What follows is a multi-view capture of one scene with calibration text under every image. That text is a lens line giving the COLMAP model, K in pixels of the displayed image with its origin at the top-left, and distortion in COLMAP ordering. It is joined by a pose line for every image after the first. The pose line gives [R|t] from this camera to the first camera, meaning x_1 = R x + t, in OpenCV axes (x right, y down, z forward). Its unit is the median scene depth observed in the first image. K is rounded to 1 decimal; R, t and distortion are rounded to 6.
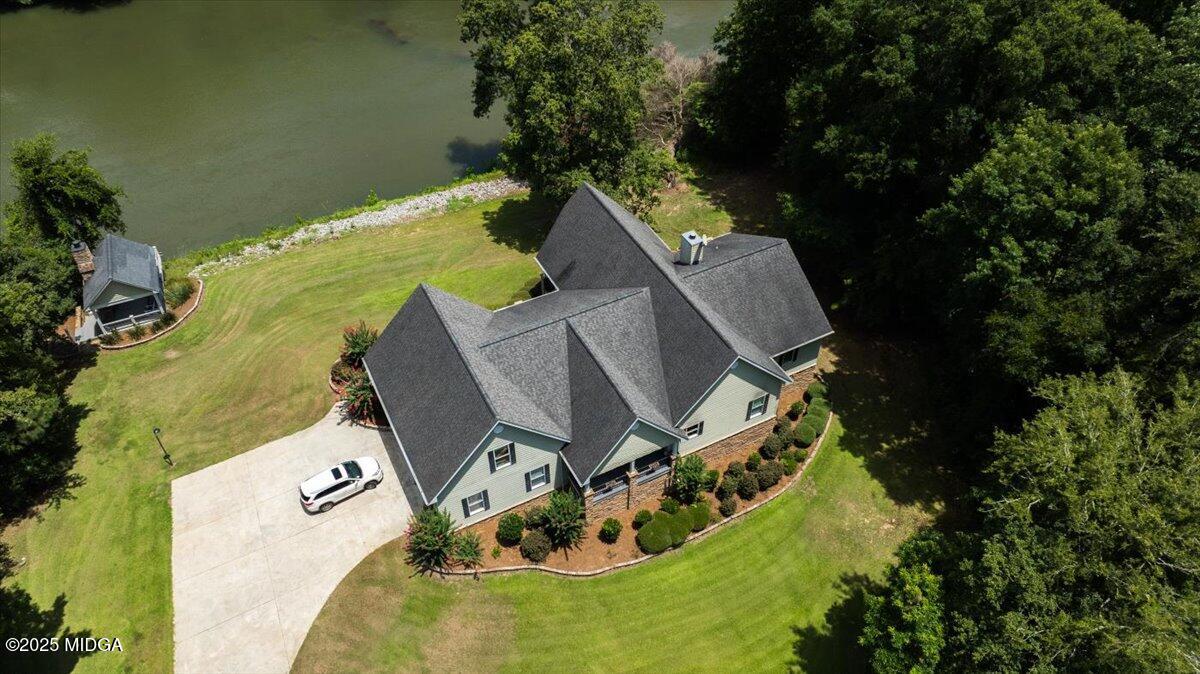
lens RADIAL K [[846.1, 0, 600.0], [0, 846.1, 337.0], [0, 0, 1]] dist [-0.008268, -0.002072]
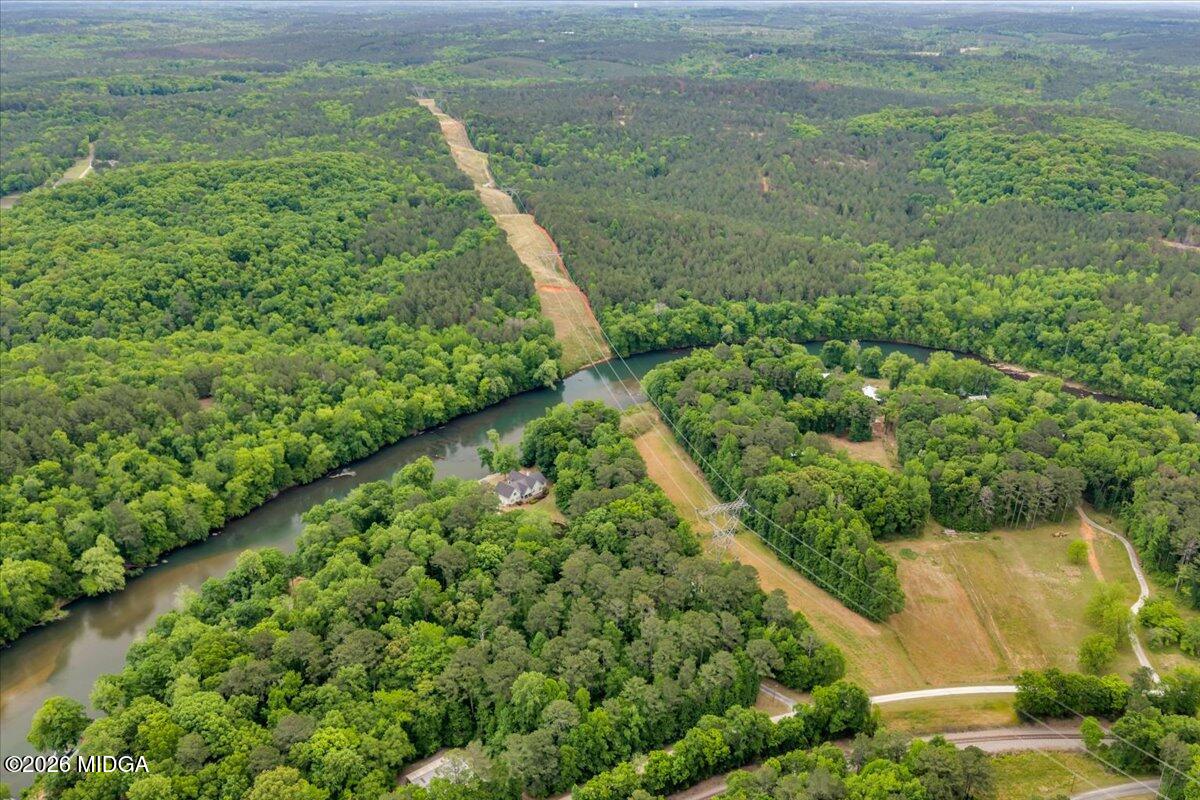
lens RADIAL K [[997.2, 0, 600.0], [0, 997.2, 400.0], [0, 0, 1]] dist [0.045136, -0.154630]
pose [[0.941922, -0.127332, 0.310757, -2.381964], [0.233599, 0.913218, -0.333862, 2.917812], [-0.241277, 0.387064, 0.889925, -8.914473]]
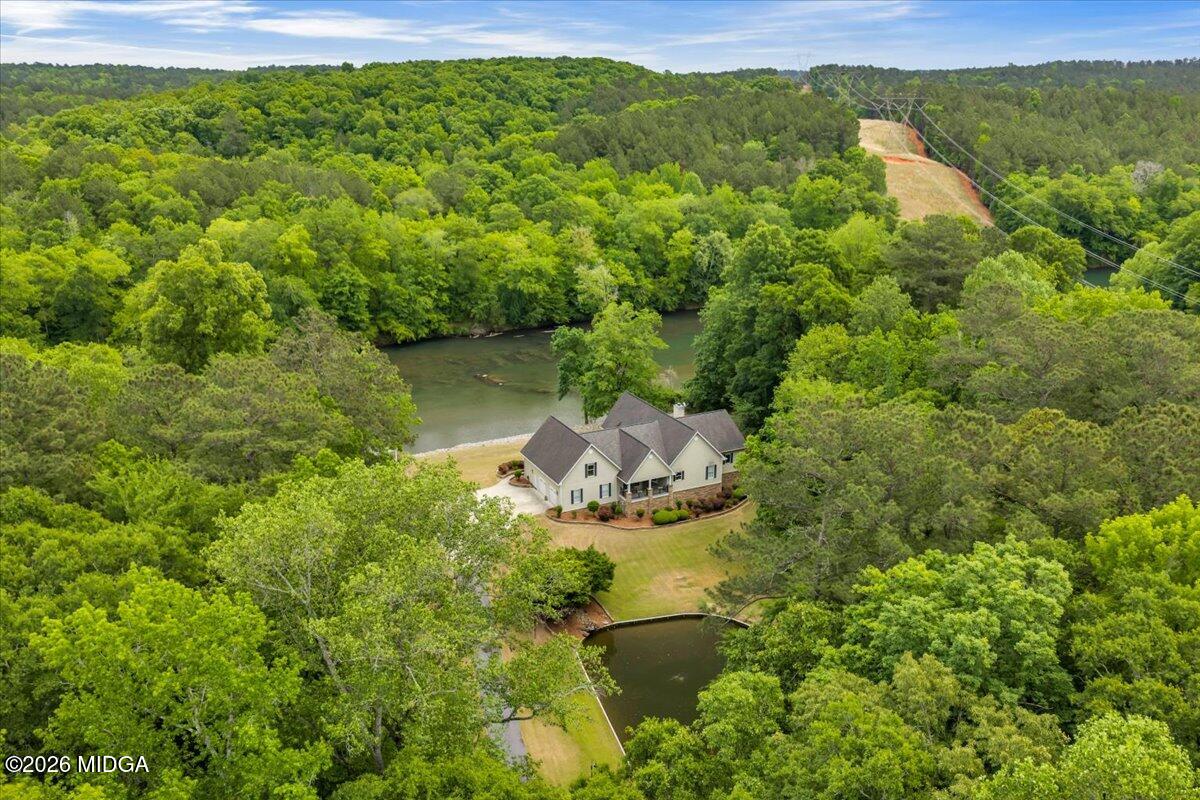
lens RADIAL K [[992.5, 0, 600.0], [0, 992.5, 400.0], [0, 0, 1]] dist [0.019607, -0.040730]
pose [[0.999695, 0.002465, -0.024590, -0.026320], [-0.013286, 0.892596, -0.450661, 1.077083], [0.020838, 0.450850, 0.892356, -1.309473]]
